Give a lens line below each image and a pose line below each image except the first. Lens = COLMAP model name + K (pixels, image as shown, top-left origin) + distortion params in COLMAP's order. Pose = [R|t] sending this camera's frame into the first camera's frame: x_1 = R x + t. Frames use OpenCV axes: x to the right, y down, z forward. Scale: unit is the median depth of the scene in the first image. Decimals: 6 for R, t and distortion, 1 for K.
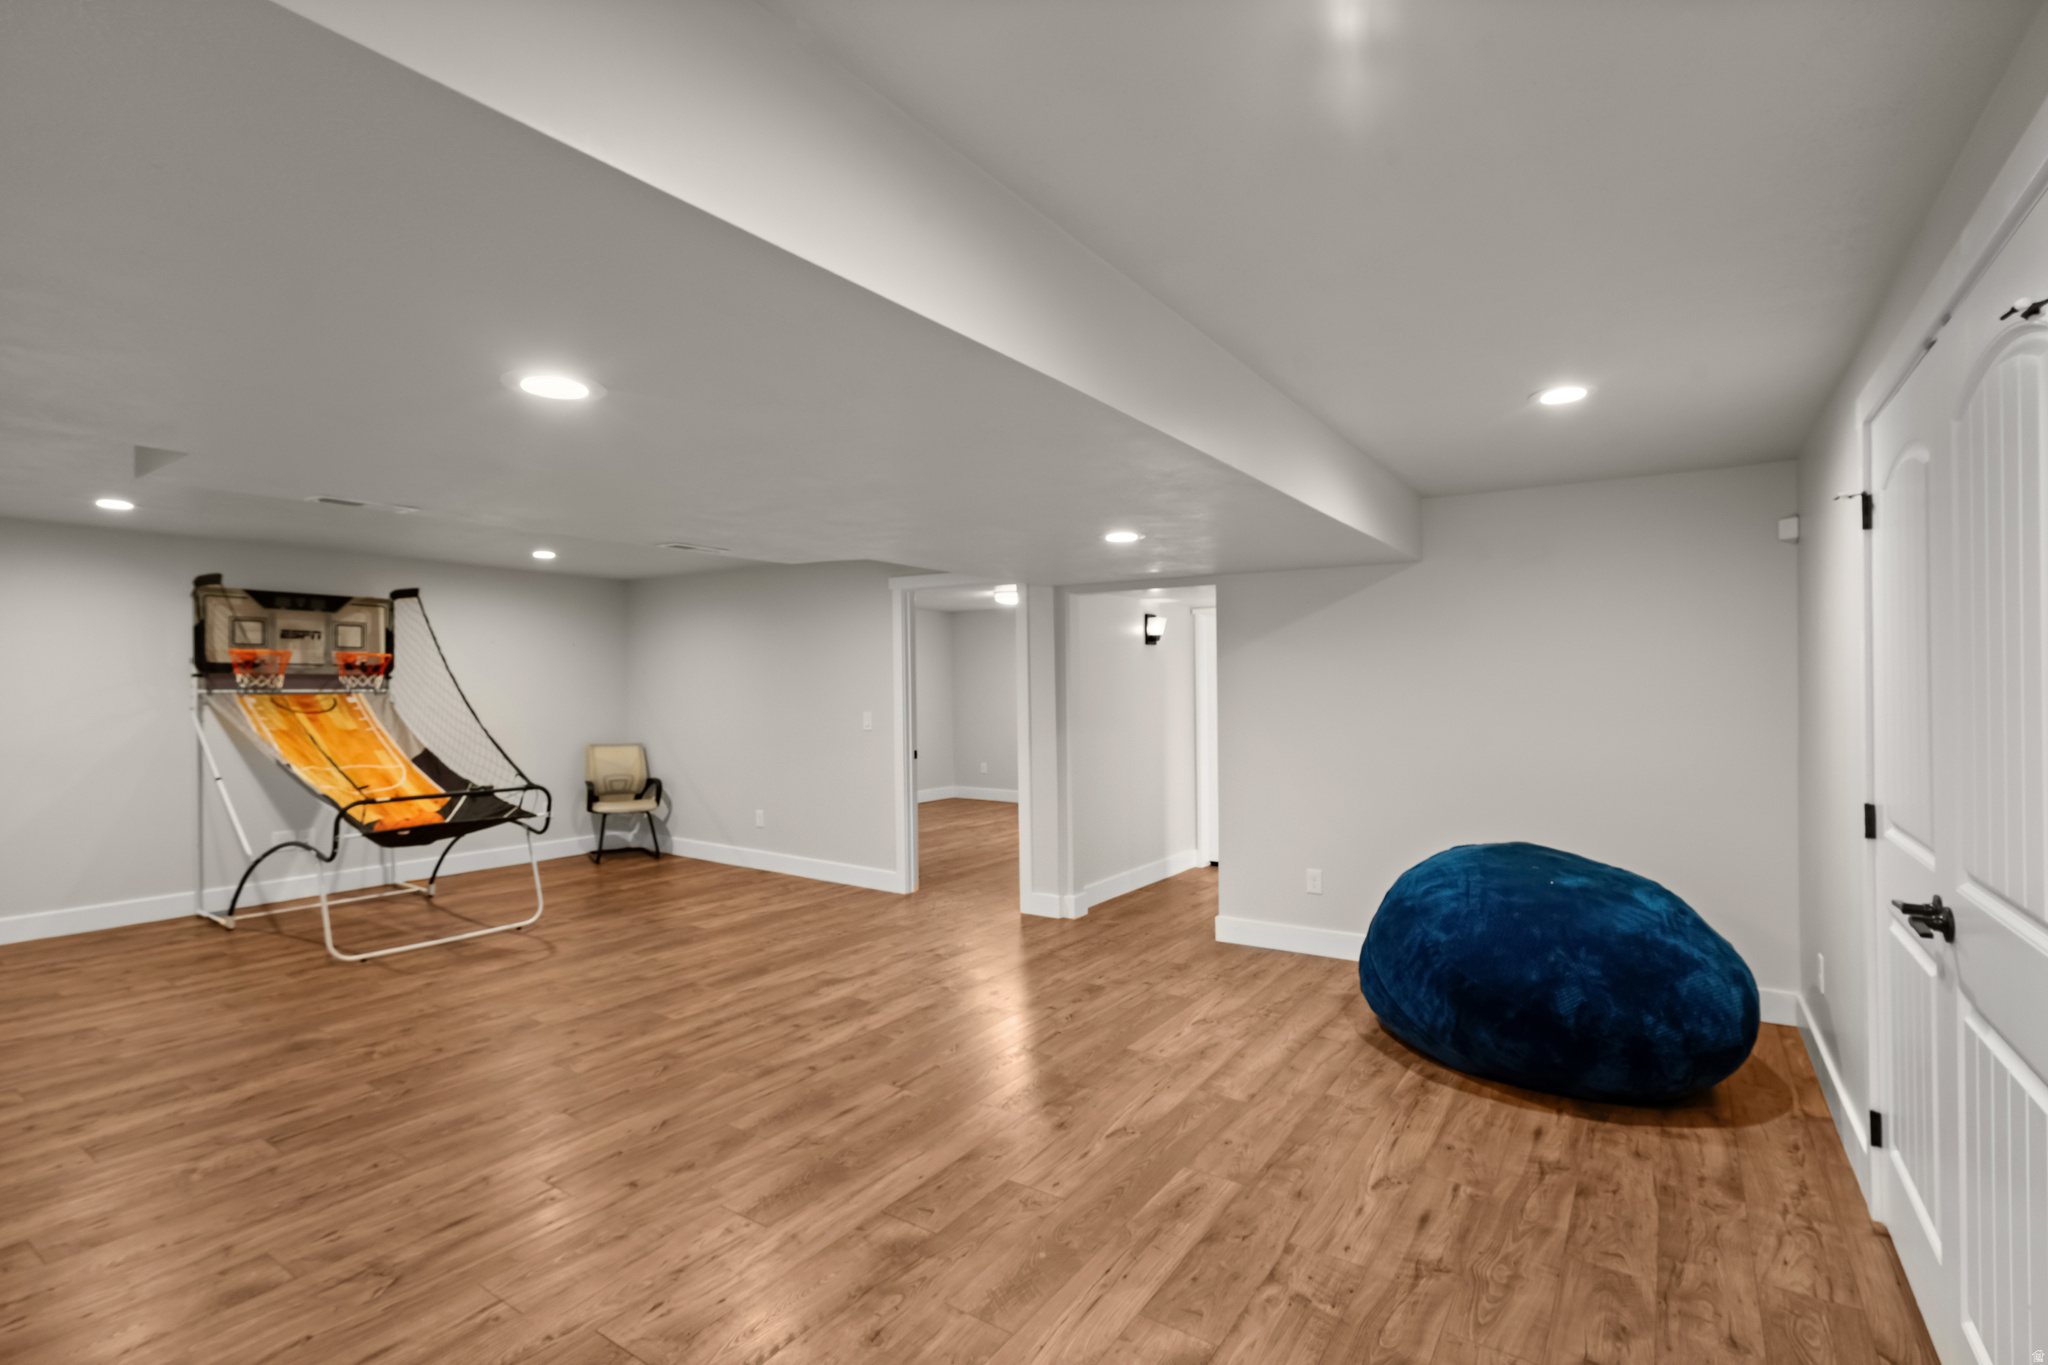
lens RADIAL K [[917.3, 0, 1036.7], [0, 917.3, 680.1], [0, 0, 1]] dist [-0.003218, -0.000260]
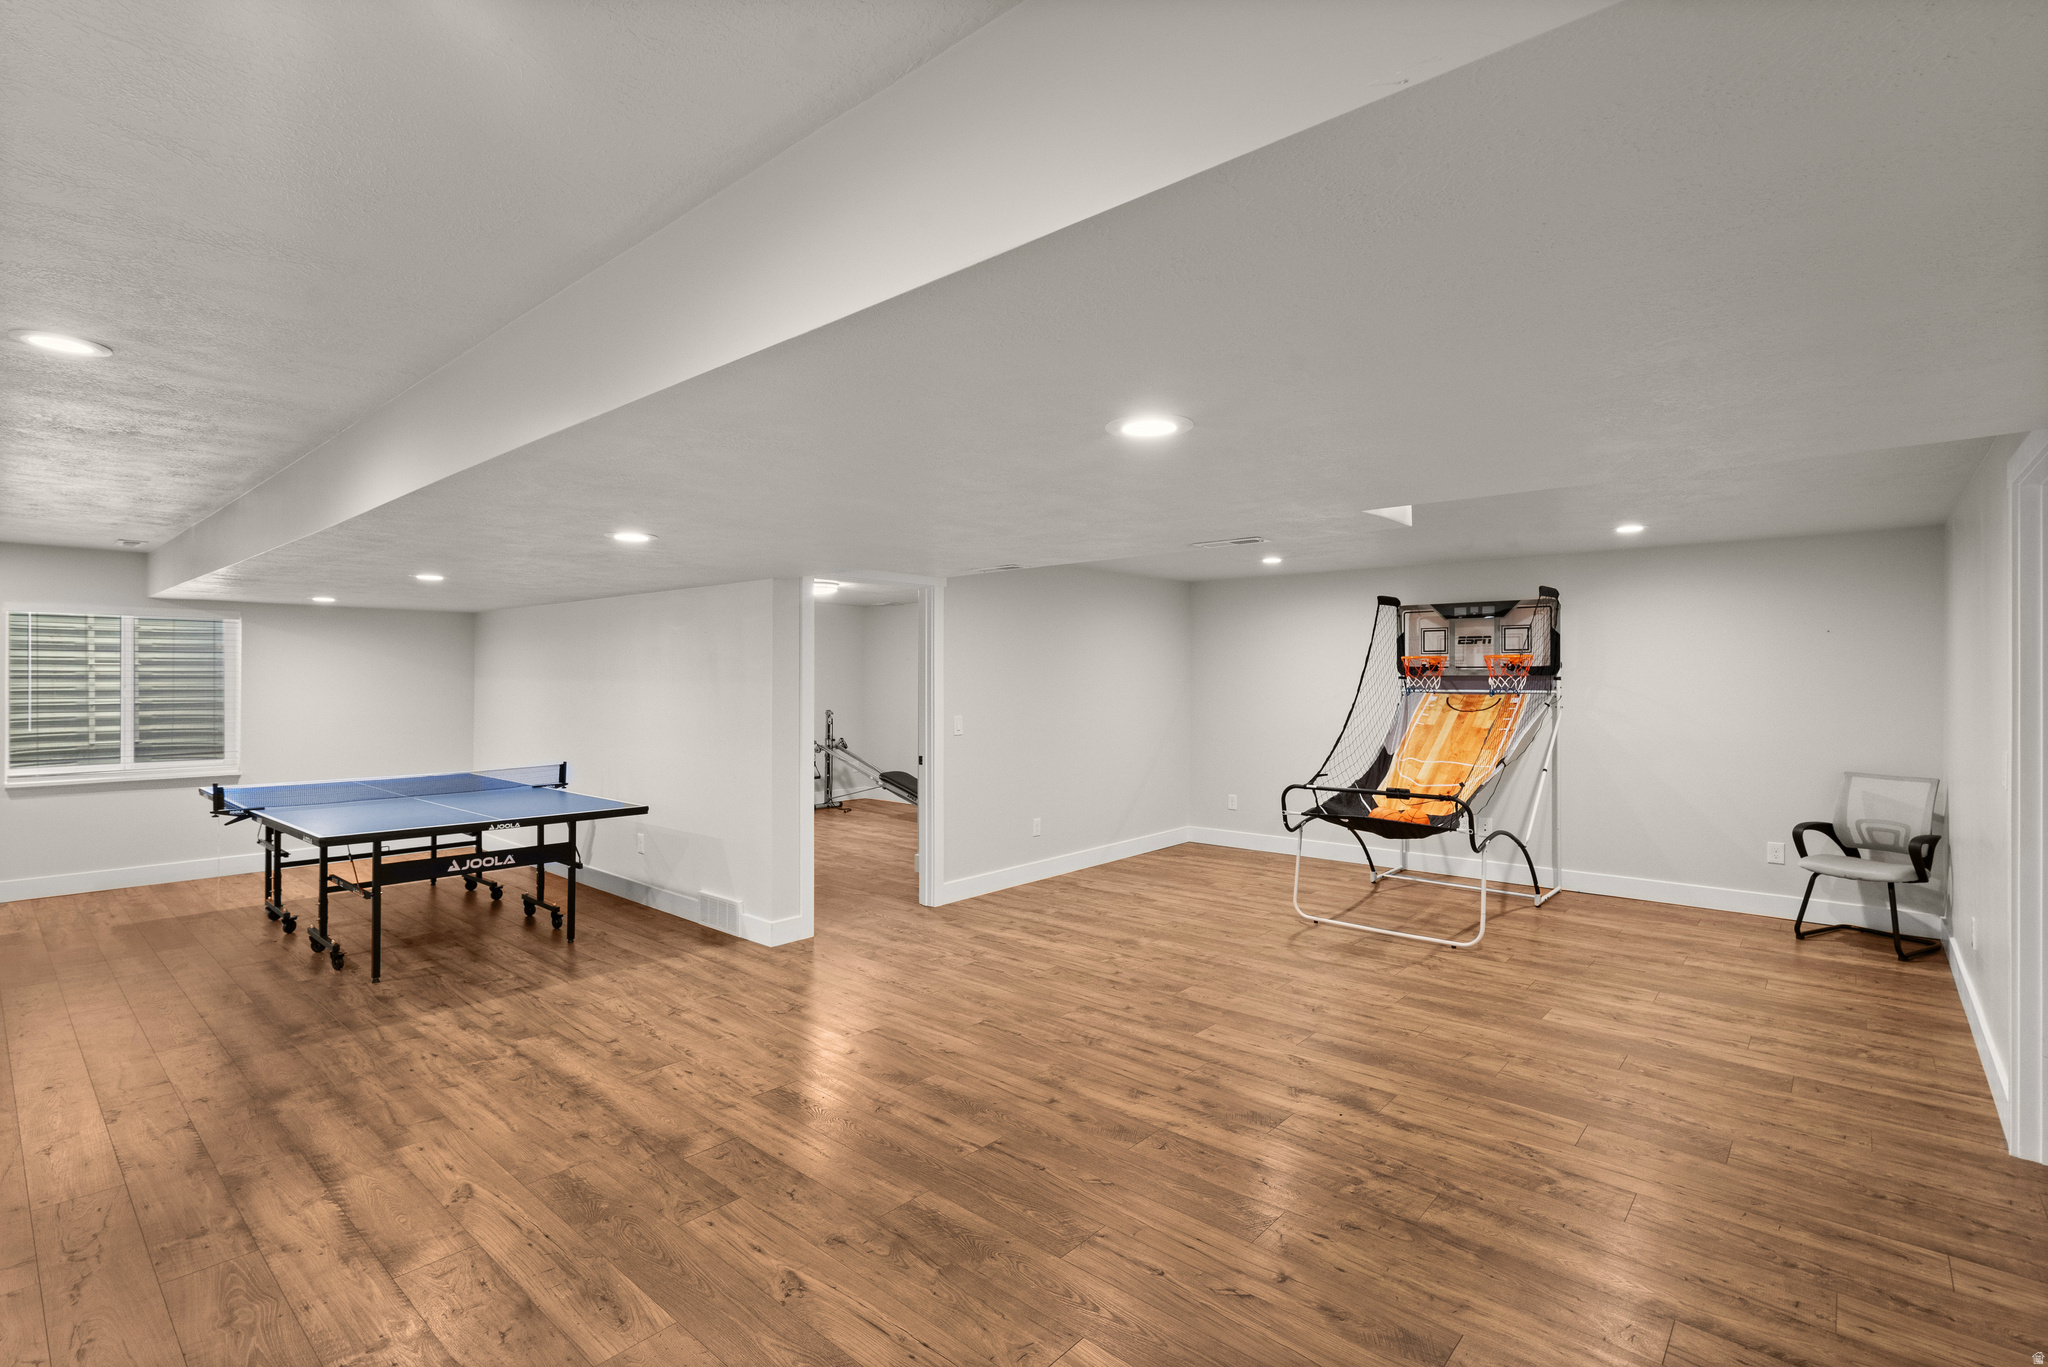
lens RADIAL K [[958.6, 0, 1033.7], [0, 958.6, 683.3], [0, 0, 1]] dist [-0.010836, 0.000292]
pose [[-0.119528, 0.003294, -0.992825, 0.644106], [0.003115, 0.999991, 0.002943, -0.004320], [0.992826, -0.002741, -0.119537, 0.979845]]
